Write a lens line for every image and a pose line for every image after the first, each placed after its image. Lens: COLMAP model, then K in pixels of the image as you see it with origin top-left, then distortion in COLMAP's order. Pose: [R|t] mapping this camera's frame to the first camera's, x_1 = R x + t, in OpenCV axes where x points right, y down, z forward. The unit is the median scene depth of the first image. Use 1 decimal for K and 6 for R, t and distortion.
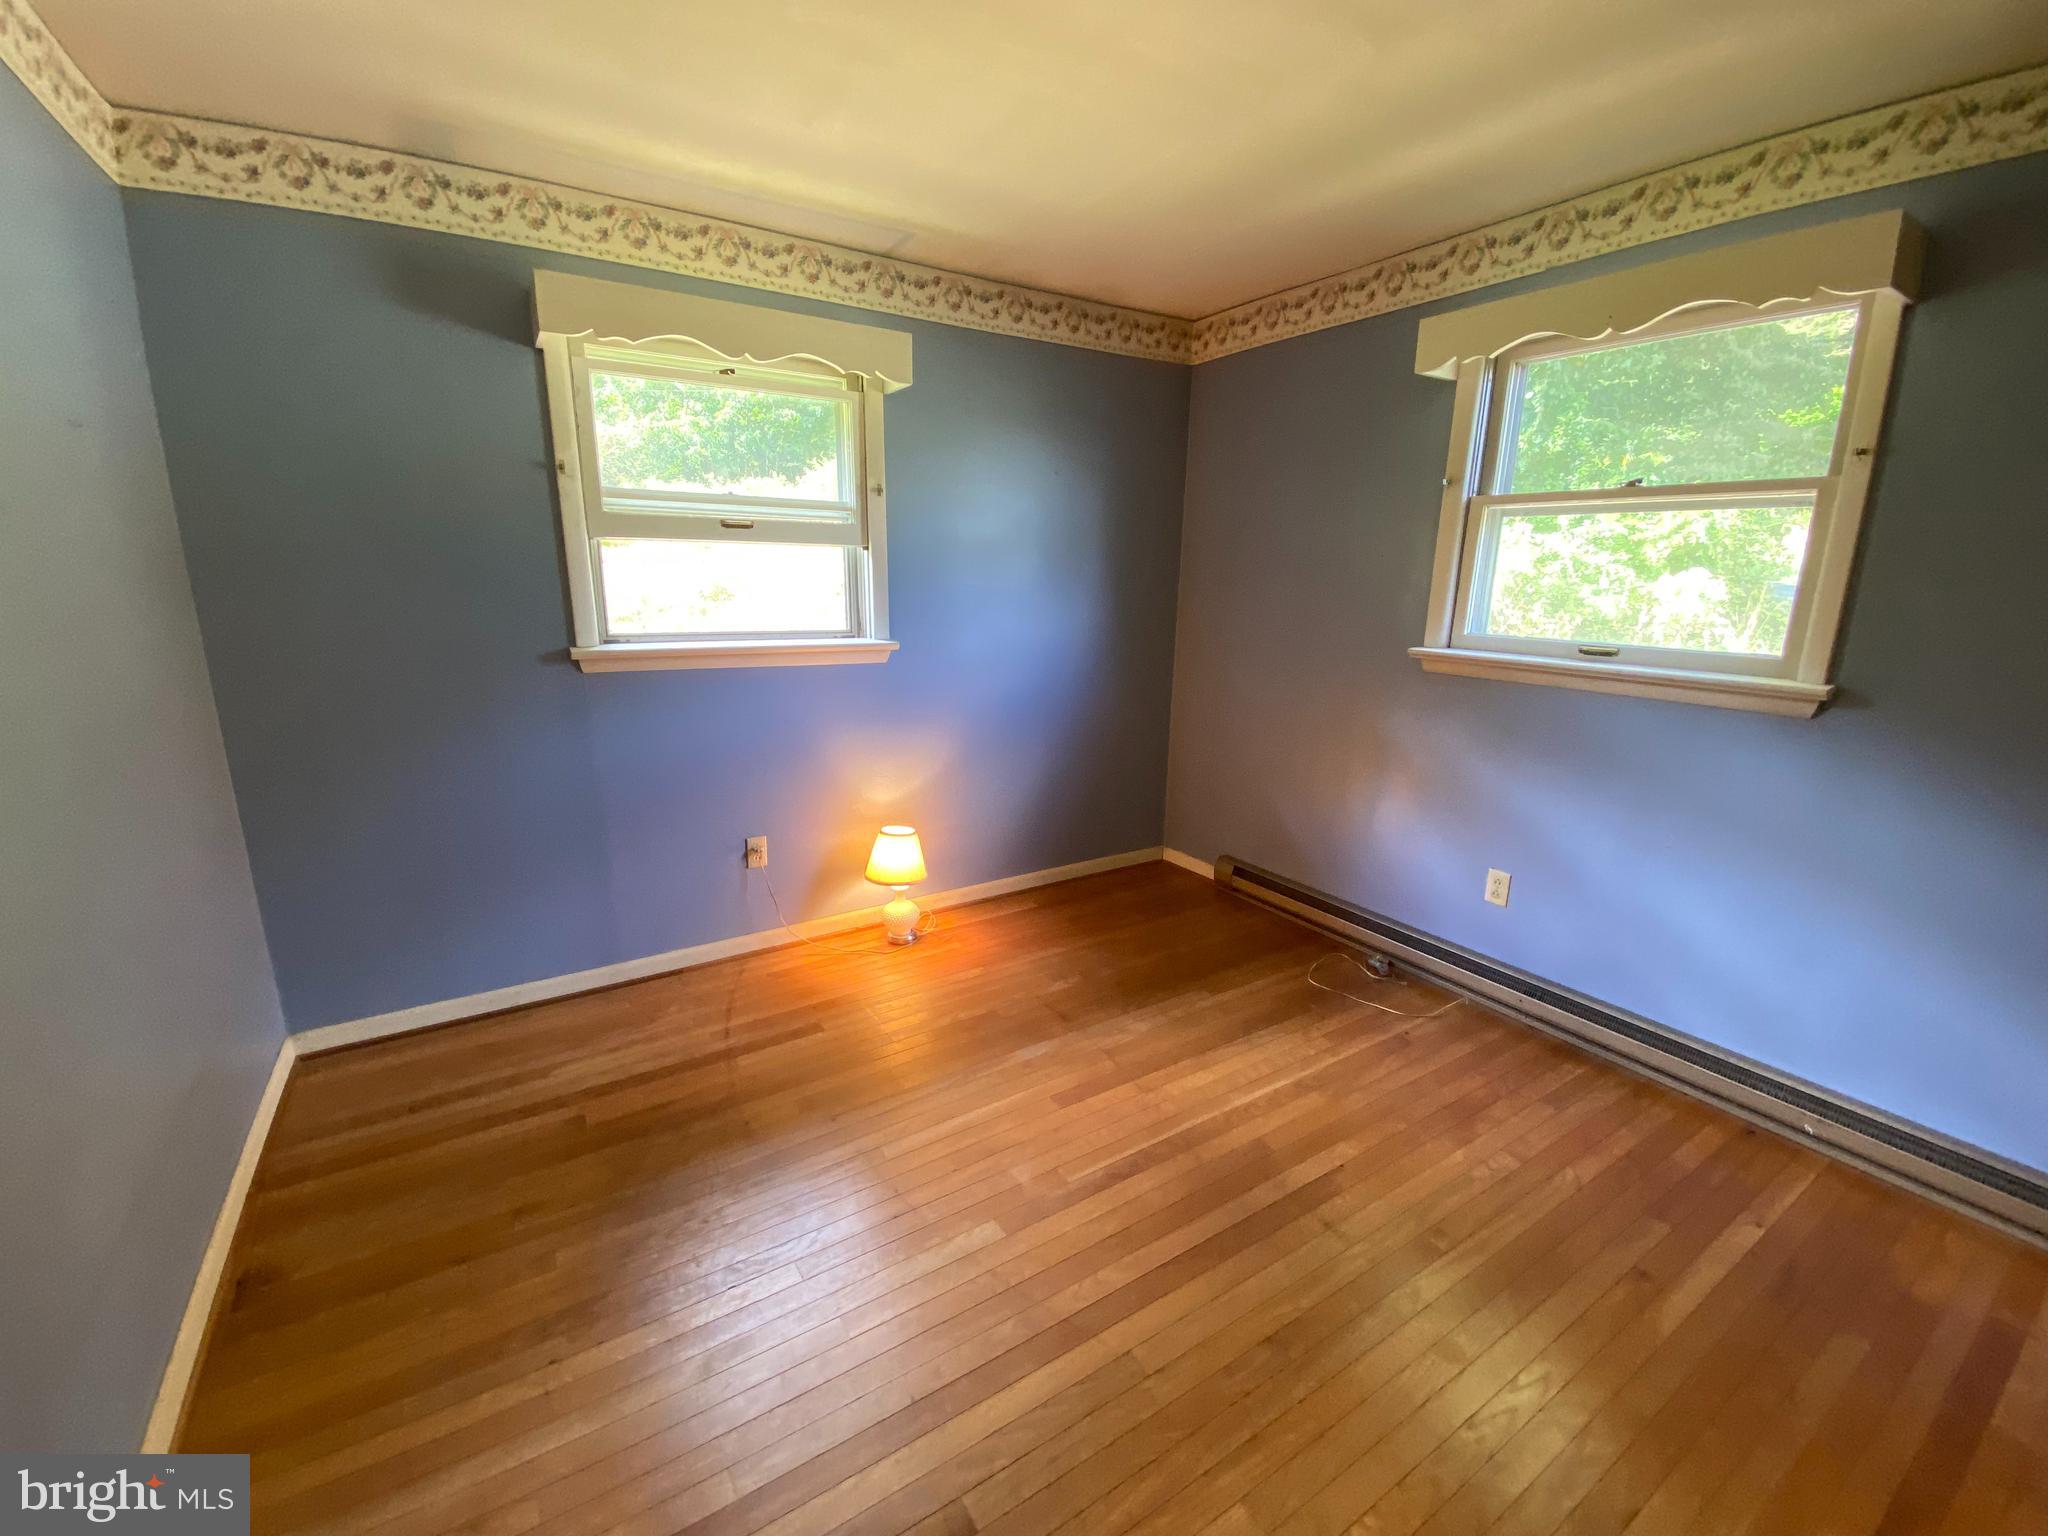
lens RADIAL K [[834.1, 0, 1017.7], [0, 834.1, 759.2], [0, 0, 1]] dist [0.046218, -0.030449]
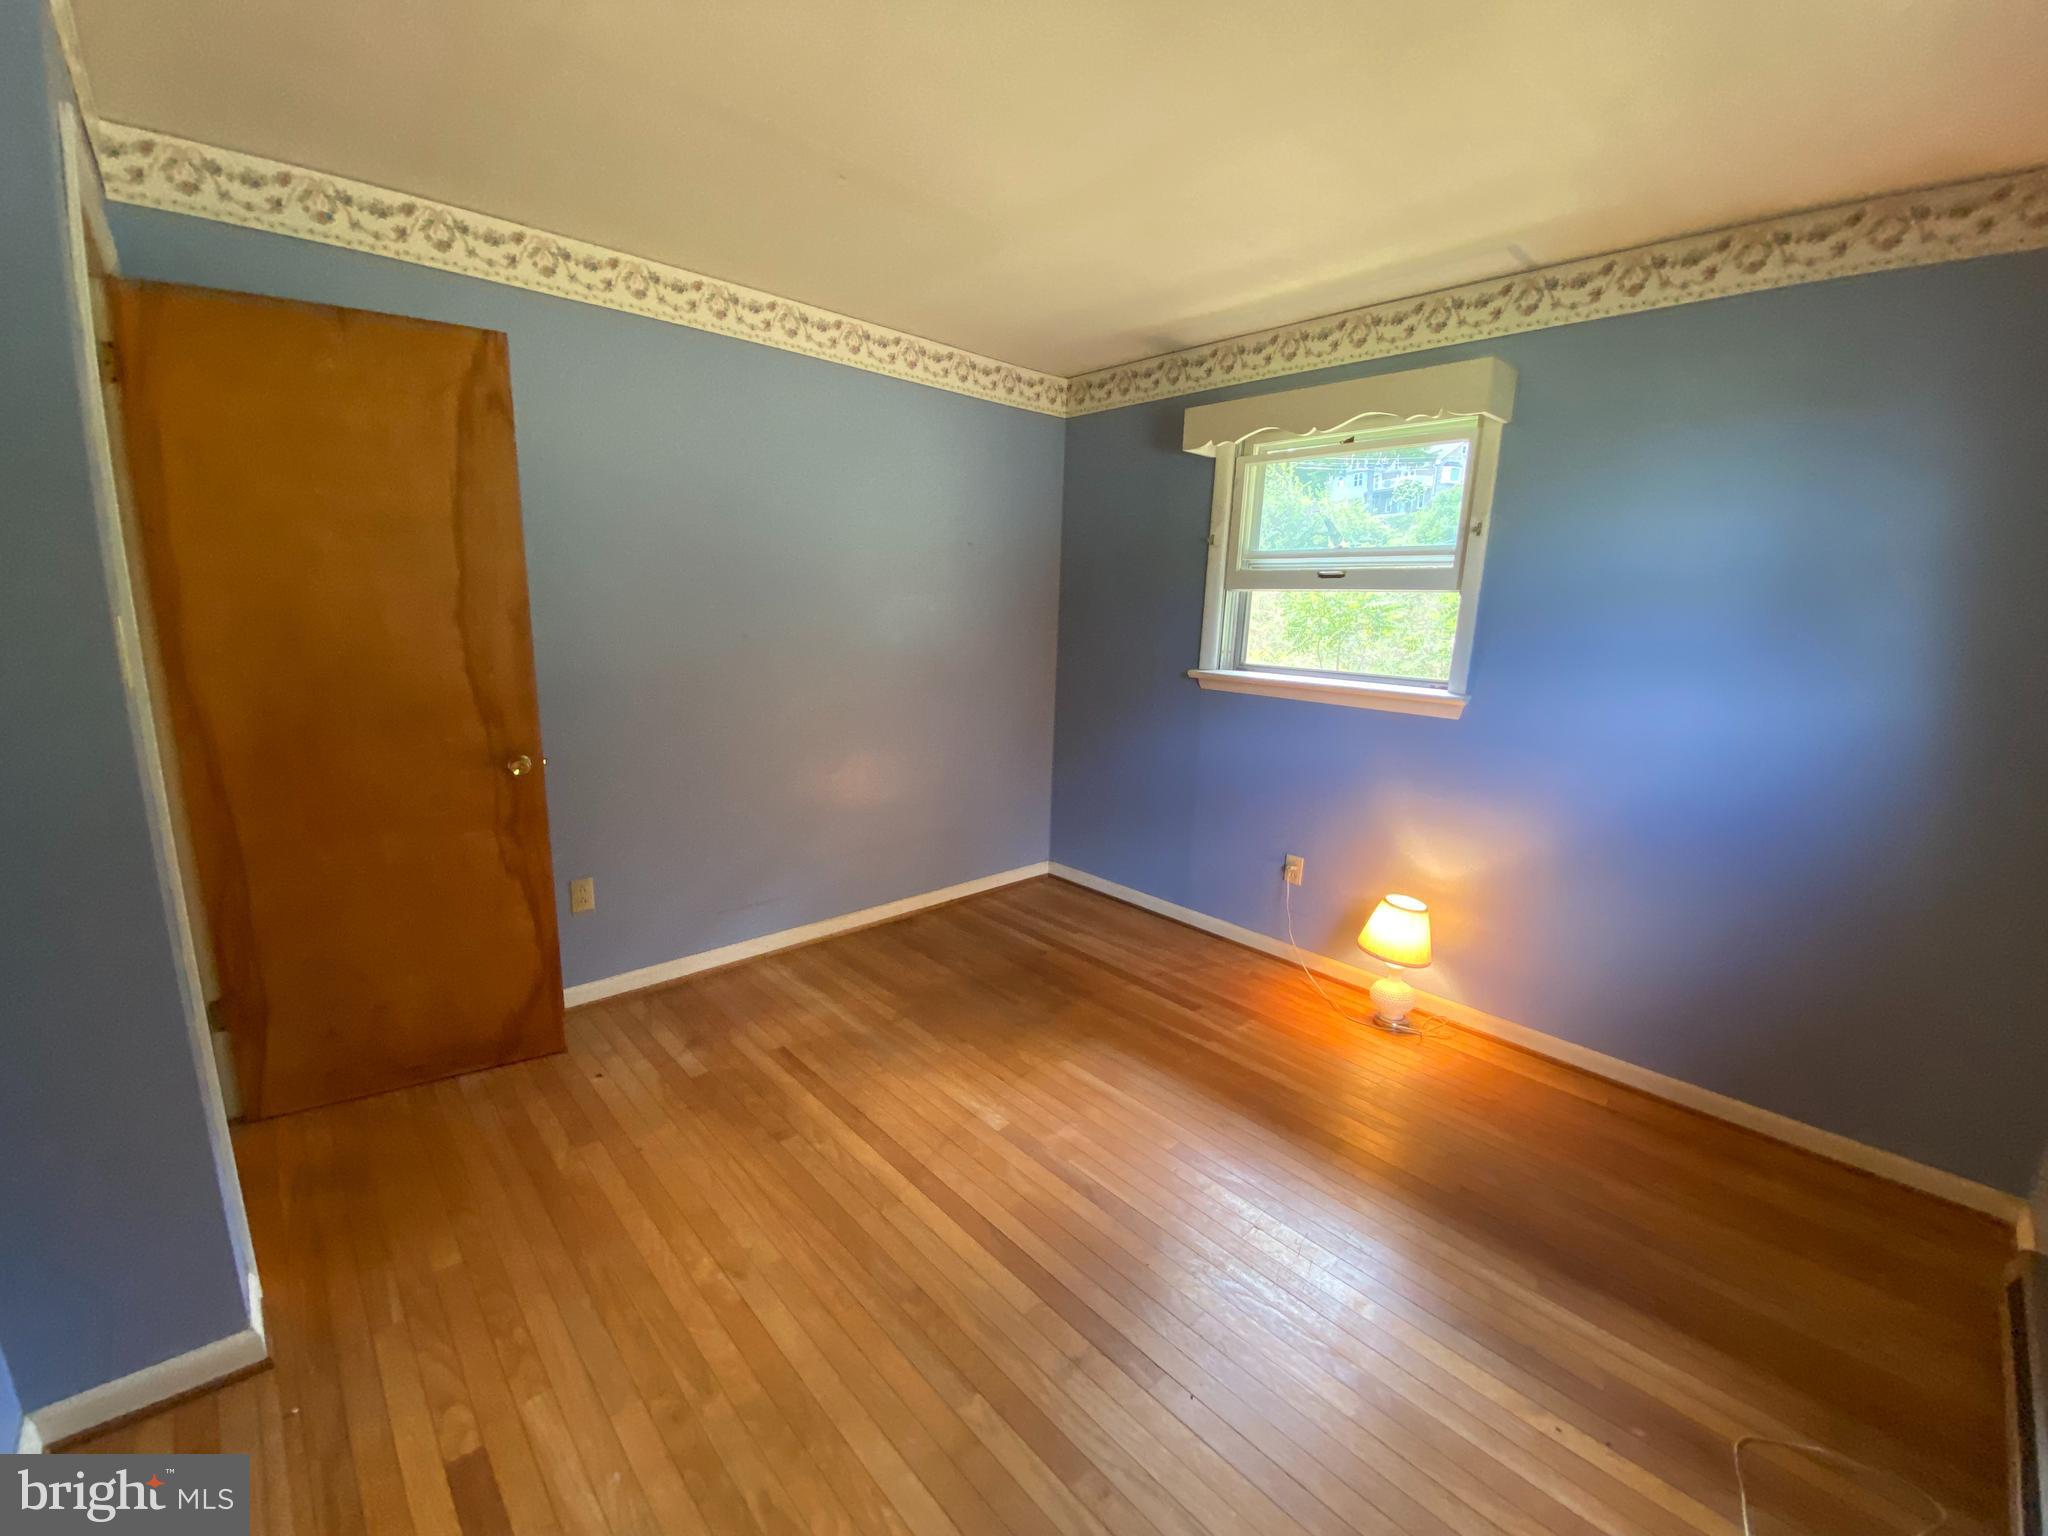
lens RADIAL K [[830.0, 0, 1013.3], [0, 830.0, 775.6], [0, 0, 1]] dist [0.012549, -0.016535]
pose [[0.181211, 0.198036, -0.963299, 0.711349], [-0.252146, 0.956129, 0.149129, -0.084925], [0.950571, 0.215868, 0.223195, 0.420428]]
